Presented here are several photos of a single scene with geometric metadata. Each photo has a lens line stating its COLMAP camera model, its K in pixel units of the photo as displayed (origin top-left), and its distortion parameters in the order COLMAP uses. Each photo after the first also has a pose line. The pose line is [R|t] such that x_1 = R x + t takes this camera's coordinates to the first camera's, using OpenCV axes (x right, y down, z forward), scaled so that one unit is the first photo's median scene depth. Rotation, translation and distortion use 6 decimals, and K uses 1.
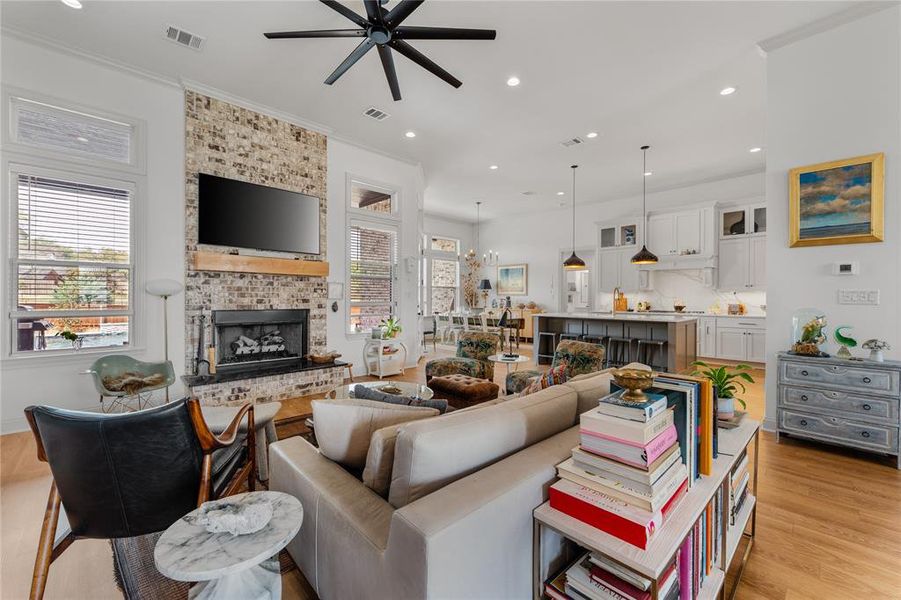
lens RADIAL K [[359.3, 0, 452.3], [0, 359.3, 297.7], [0, 0, 1]] dist [-0.000528, 0.000288]
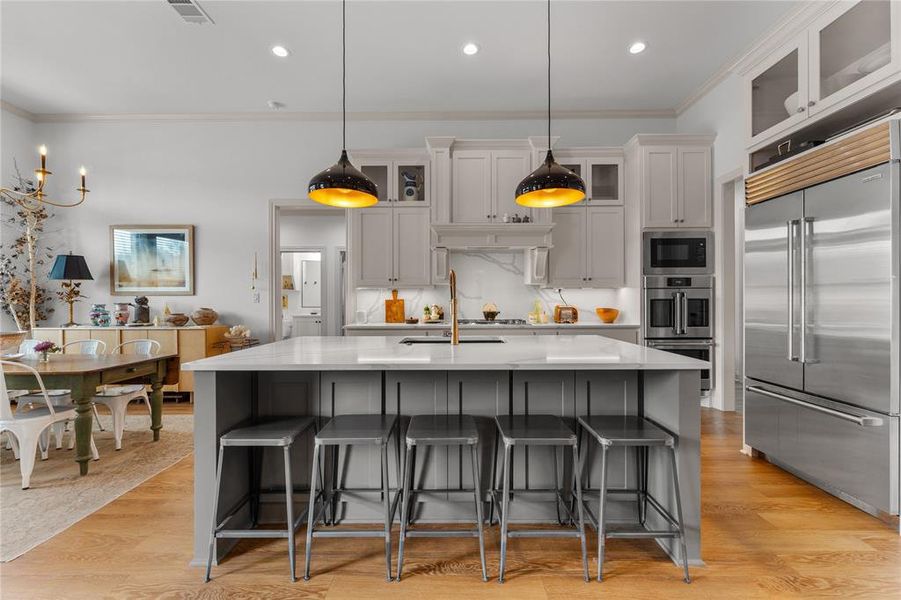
lens RADIAL K [[359.3, 0, 447.5], [0, 359.3, 300.2], [0, 0, 1]] dist [-0.000528, 0.000288]
pose [[0.706669, -0.003399, 0.707536, 0.233335], [0.006445, 0.999978, -0.001632, 0.006641], [-0.707515, 0.005713, 0.706675, 0.935492]]
